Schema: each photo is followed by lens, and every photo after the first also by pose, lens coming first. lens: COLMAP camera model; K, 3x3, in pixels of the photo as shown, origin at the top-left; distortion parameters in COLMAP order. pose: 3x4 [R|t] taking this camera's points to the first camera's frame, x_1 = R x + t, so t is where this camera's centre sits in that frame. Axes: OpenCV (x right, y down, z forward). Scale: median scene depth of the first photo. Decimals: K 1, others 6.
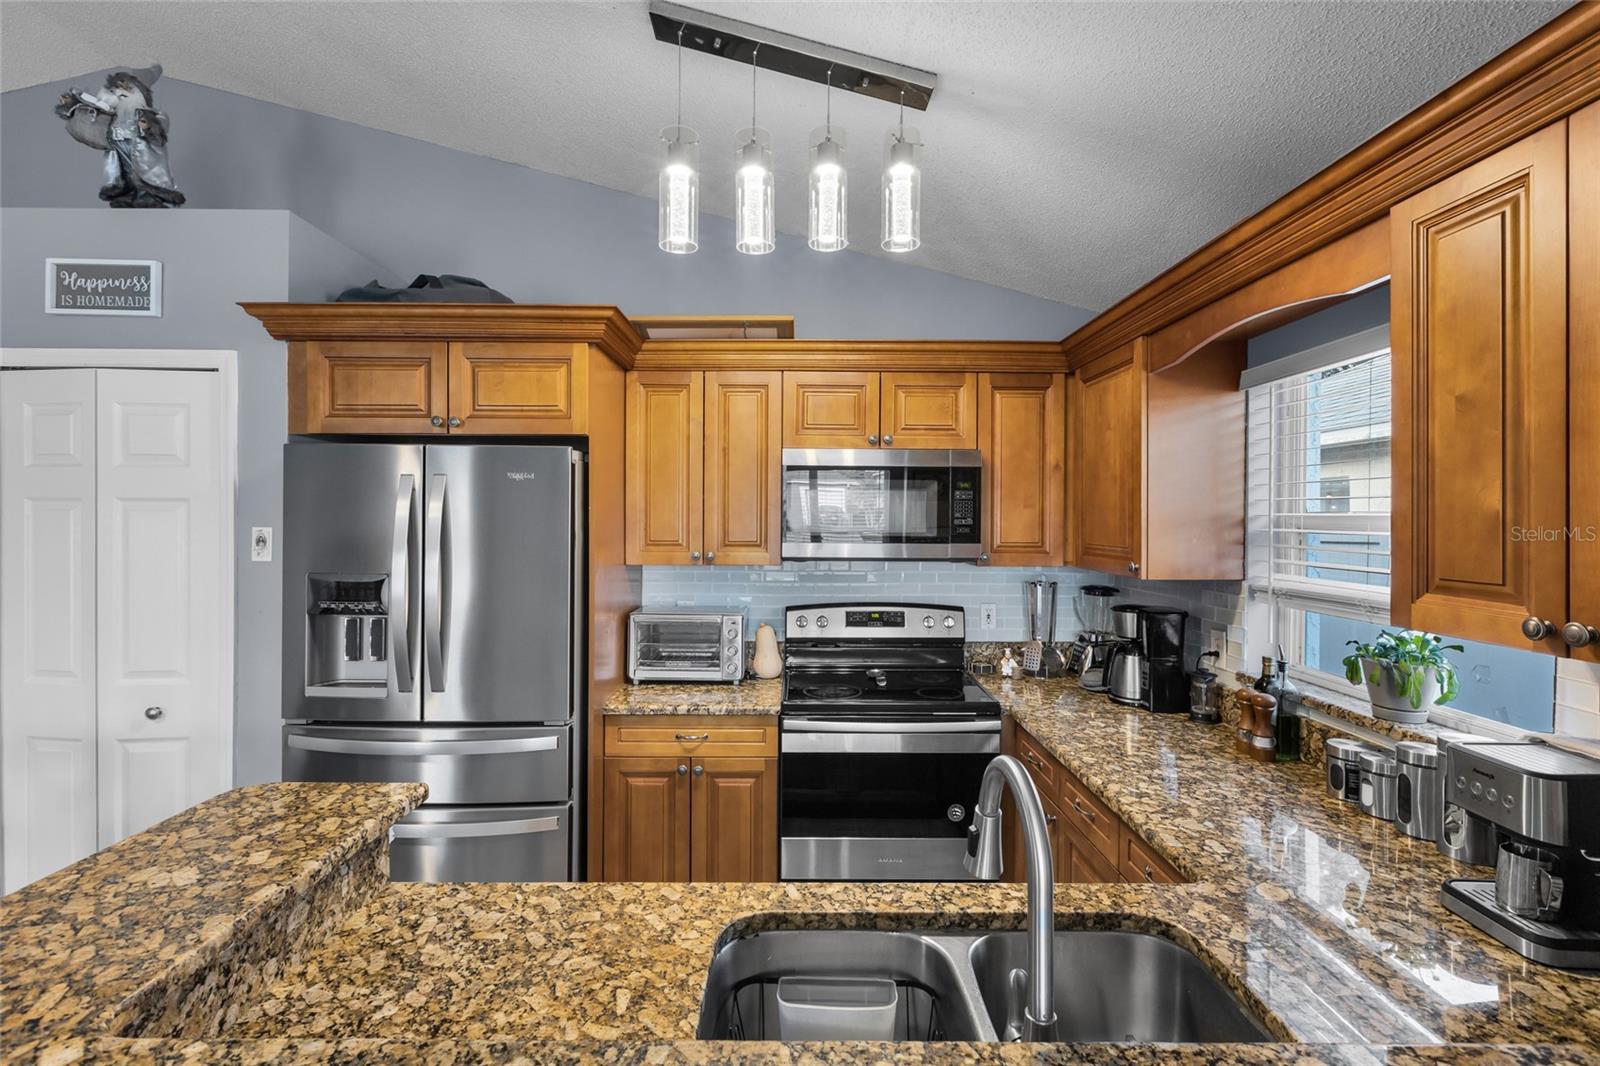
lens RADIAL K [[725.8, 0, 804.8], [0, 725.8, 517.7], [0, 0, 1]] dist [0.001338, 0.000333]
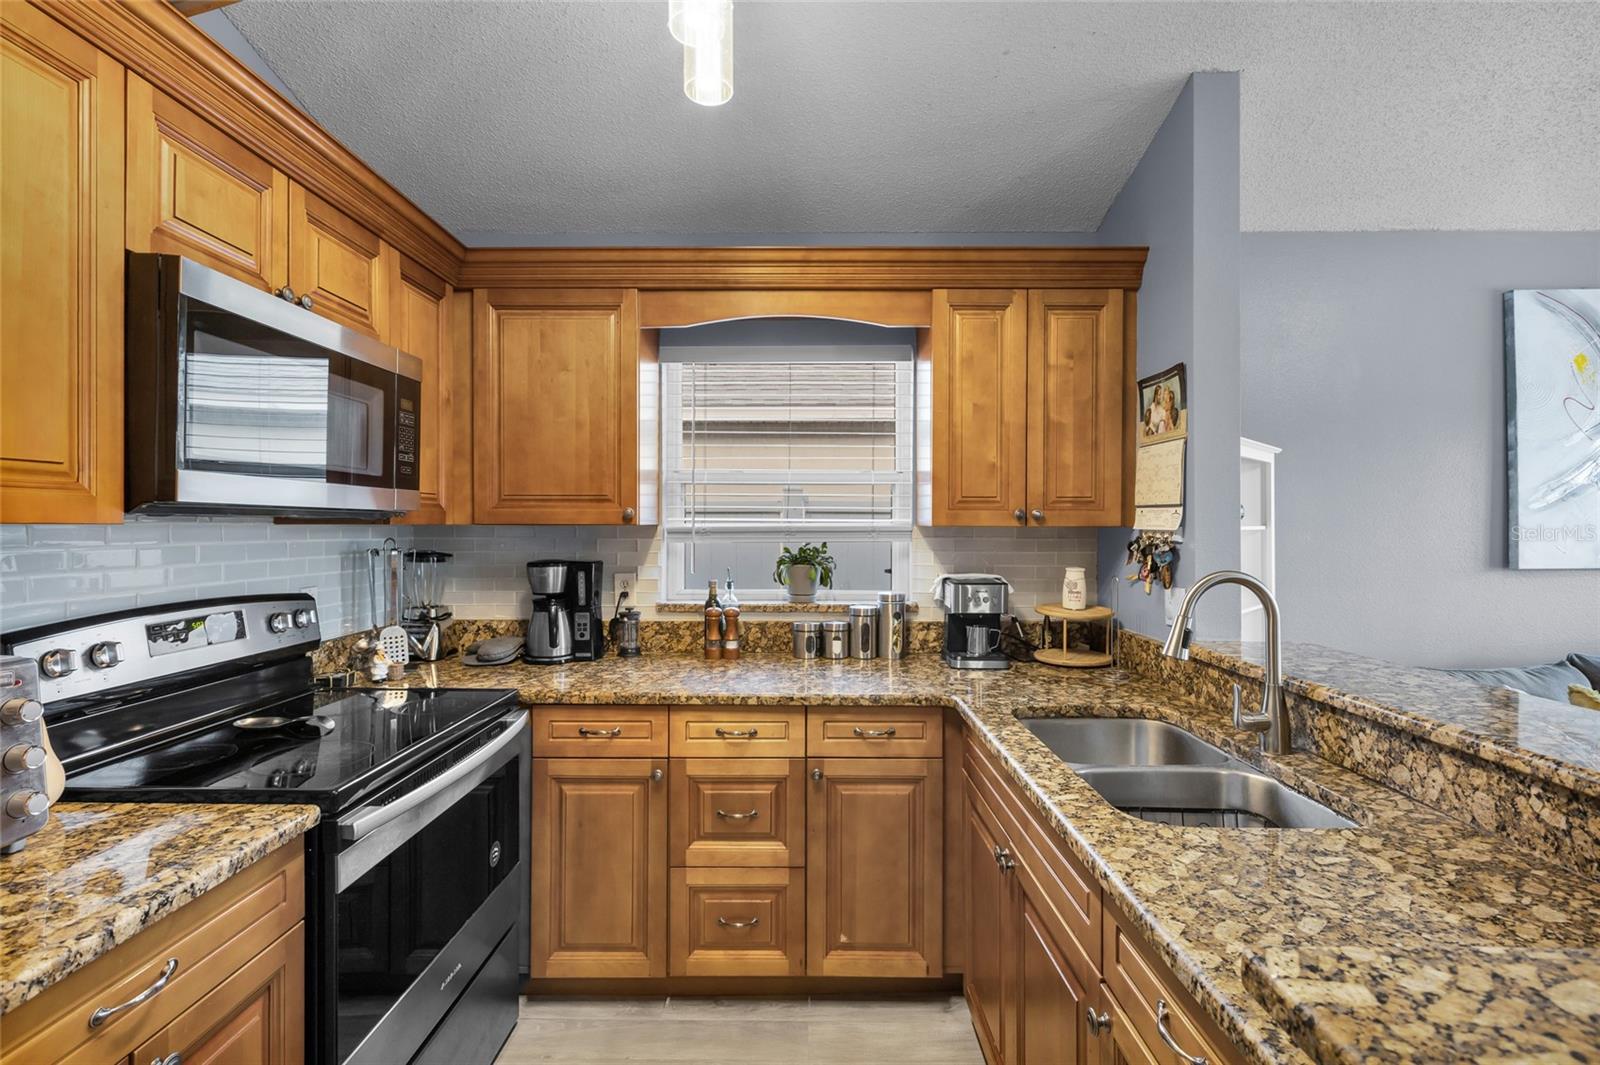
lens RADIAL K [[725.8, 0, 797.9], [0, 725.8, 521.9], [0, 0, 1]] dist [0.001338, 0.000333]
pose [[0.023223, -0.000701, 0.999730, -0.538079], [0.000135, 1.000000, 0.000698, 0.077357], [-0.999730, 0.000118, 0.023223, 0.718844]]
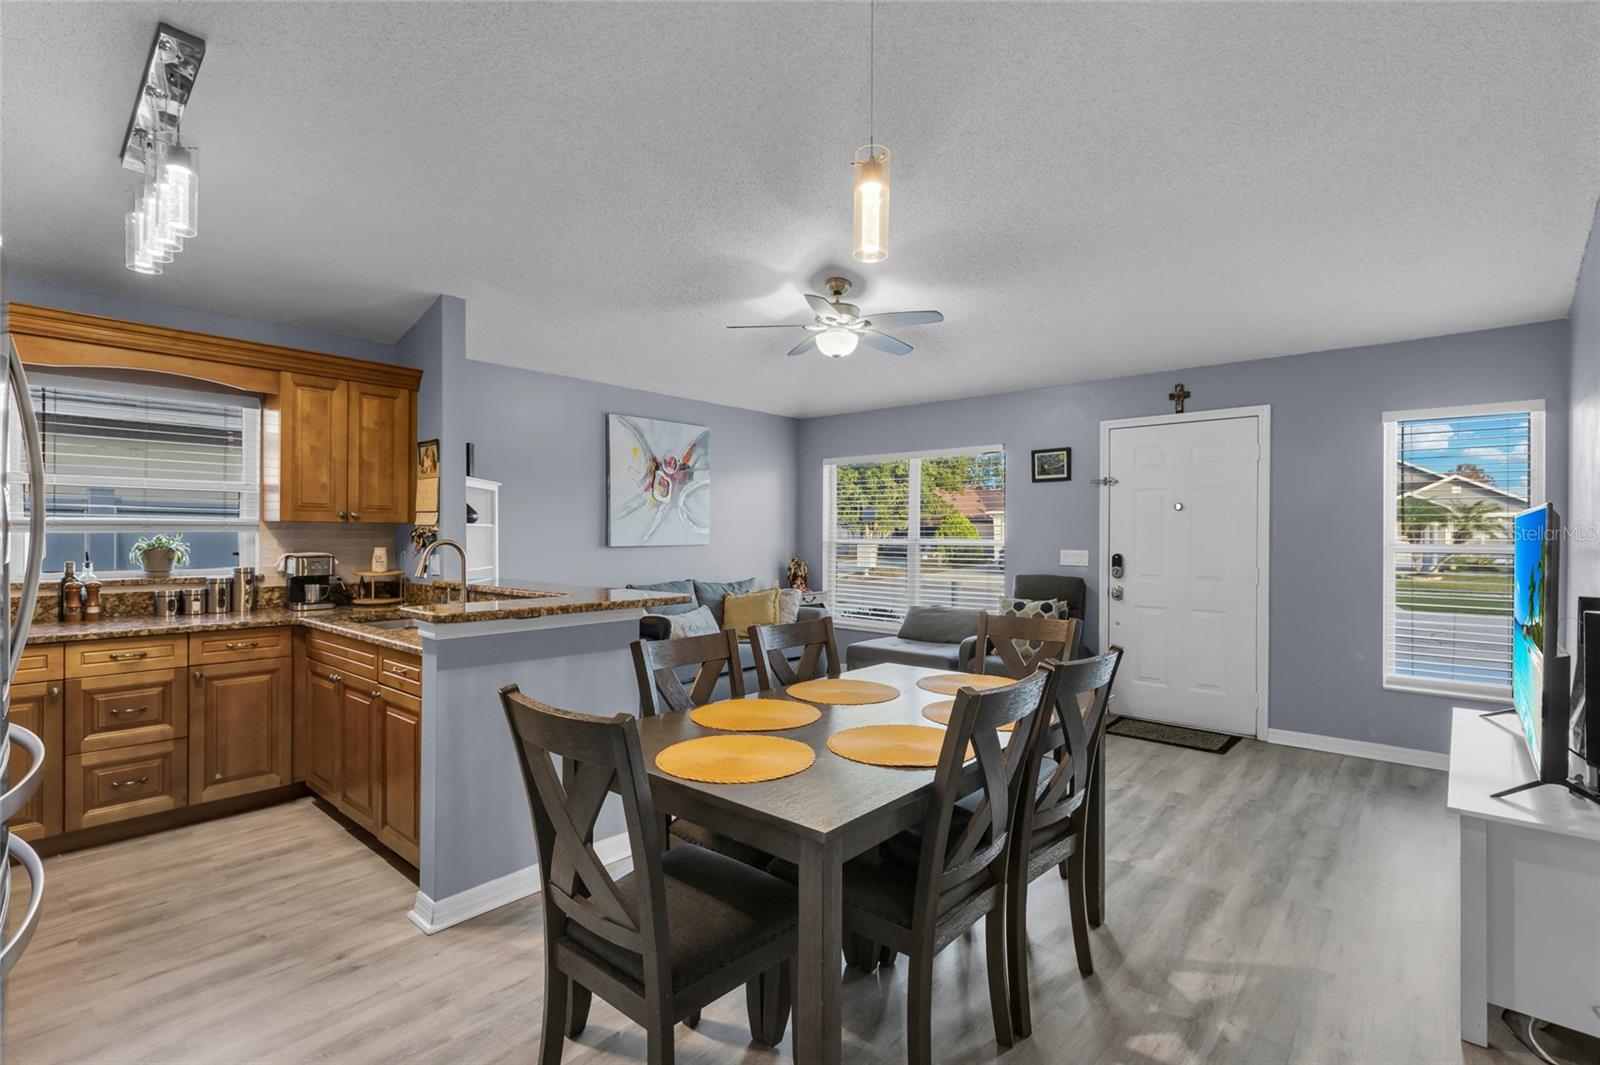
lens RADIAL K [[725.8, 0, 802.4], [0, 725.8, 537.5], [0, 0, 1]] dist [0.001338, 0.000333]
pose [[-0.742841, -0.010212, 0.669390, -1.419905], [-0.006390, 0.999946, 0.008163, 0.098862], [-0.669437, 0.001787, -0.742867, 0.966174]]
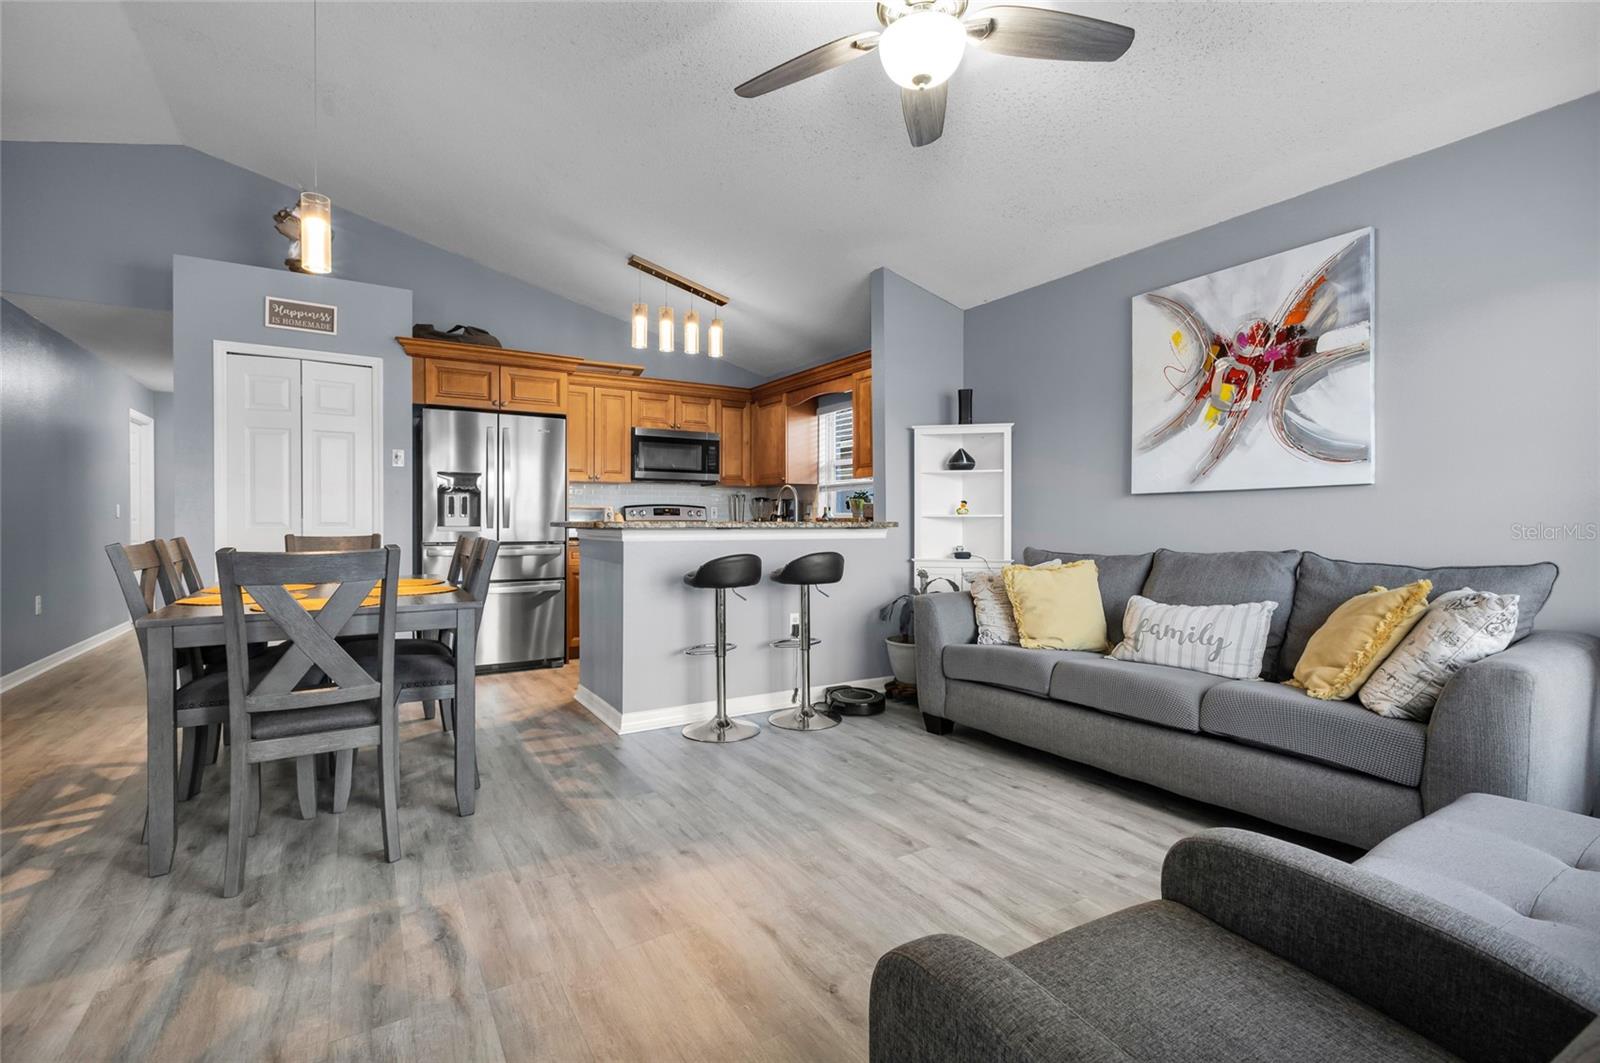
lens RADIAL K [[713.3, 0, 811.2], [0, 713.3, 518.0], [0, 0, 1]] dist [-0.008994, 0.001383]
pose [[0.845680, -0.003766, 0.533676, -0.834226], [0.003258, 0.999993, 0.001894, 0.200743], [-0.533680, 0.000137, 0.845687, -1.235567]]
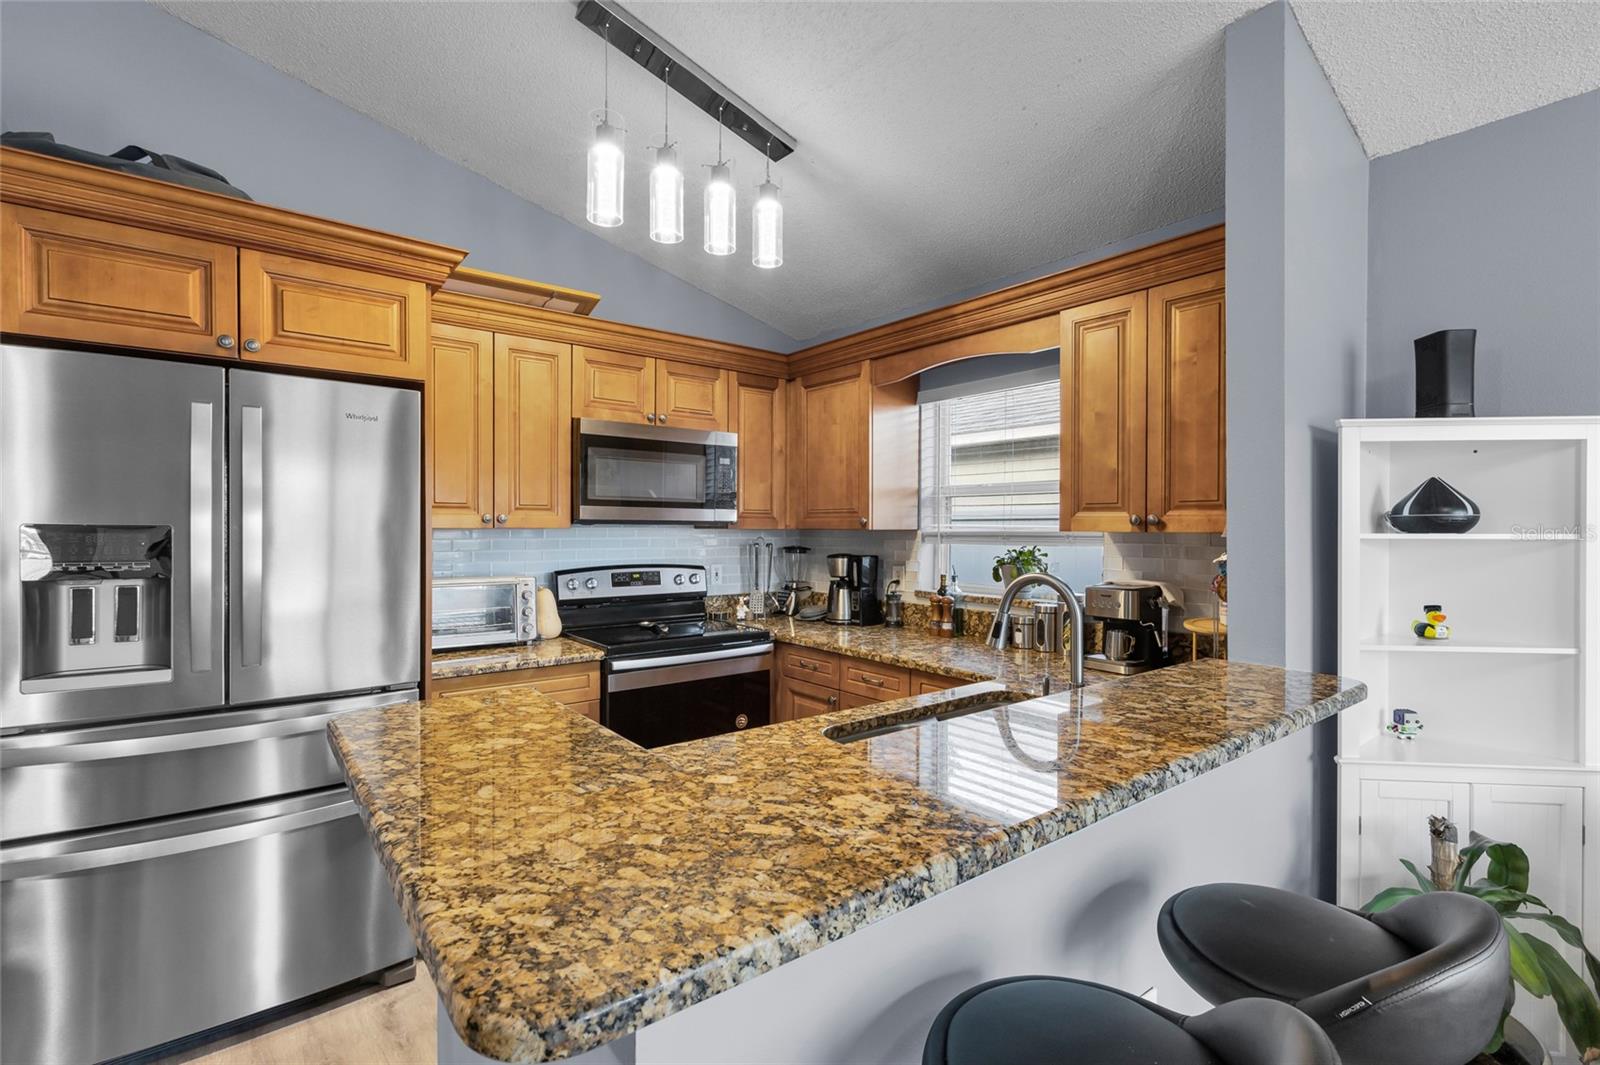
lens RADIAL K [[725.8, 0, 806.6], [0, 725.8, 531.6], [0, 0, 1]] dist [0.001338, 0.000333]
pose [[0.785811, -0.005226, 0.618445, -0.498617], [0.001114, 0.999975, 0.007035, 0.075991], [-0.618466, -0.004840, 0.785797, -0.047816]]
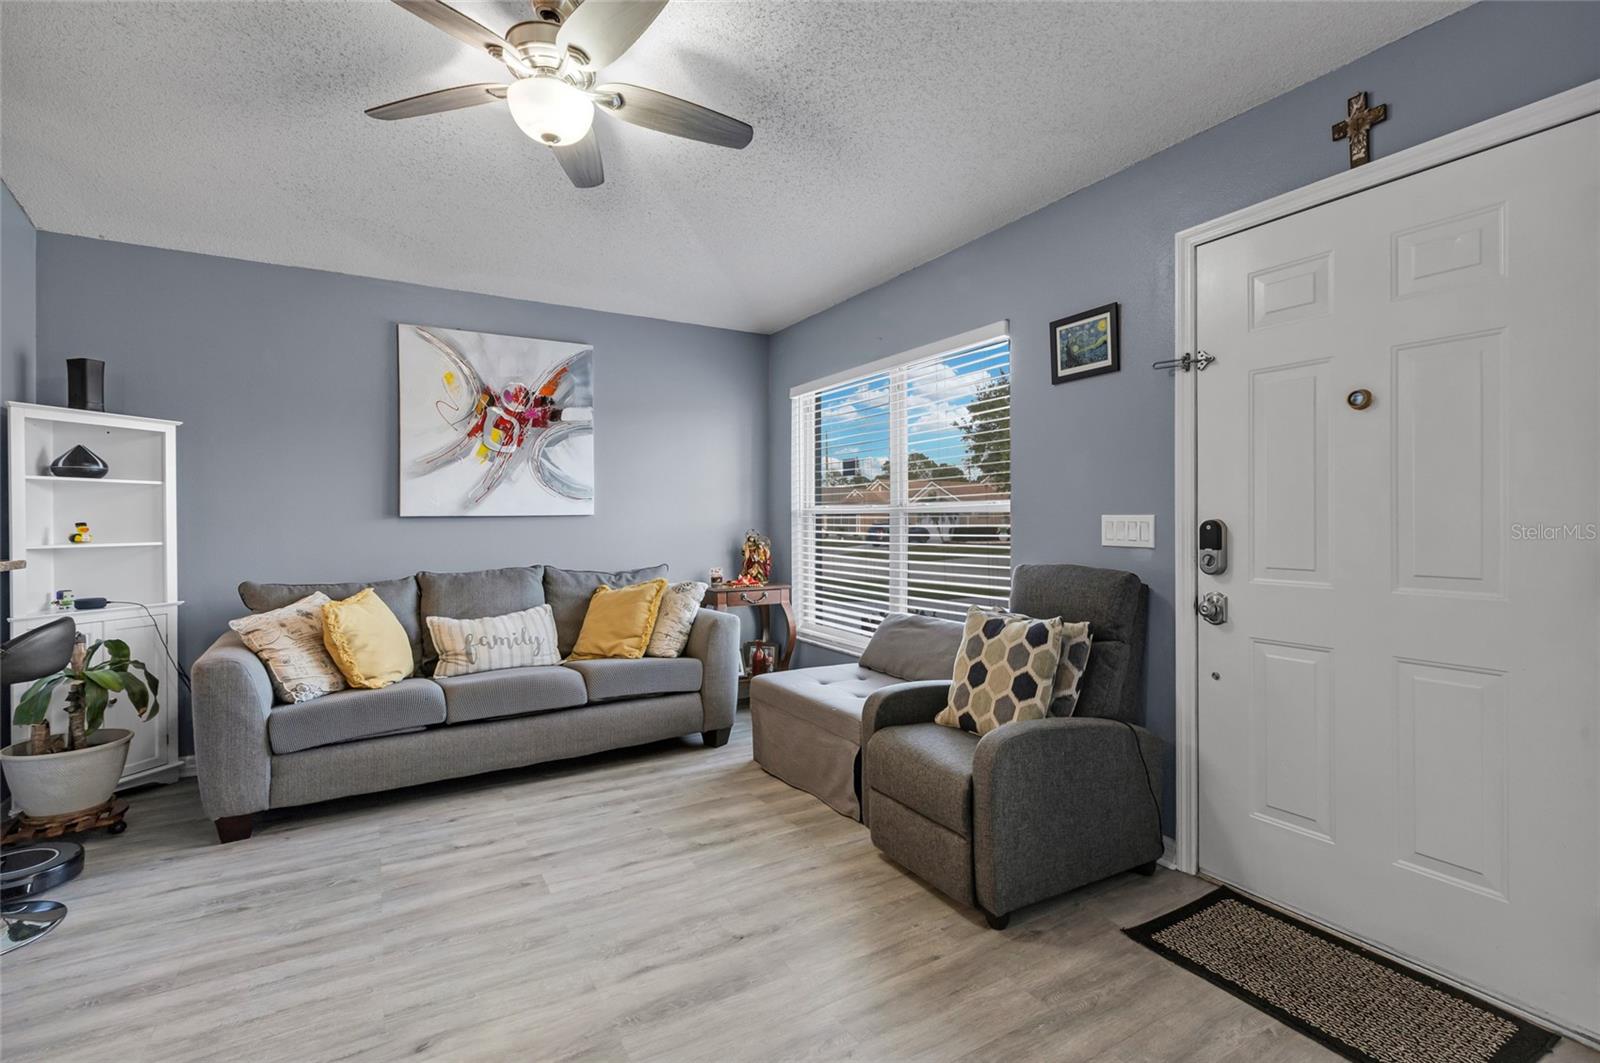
lens RADIAL K [[725.8, 0, 798.8], [0, 725.8, 518.9], [0, 0, 1]] dist [0.001338, 0.000333]
pose [[-0.494766, -0.003153, 0.869021, -1.235219], [0.002399, 0.999985, 0.004994, 0.151151], [-0.869023, 0.004556, -0.494751, -0.318576]]
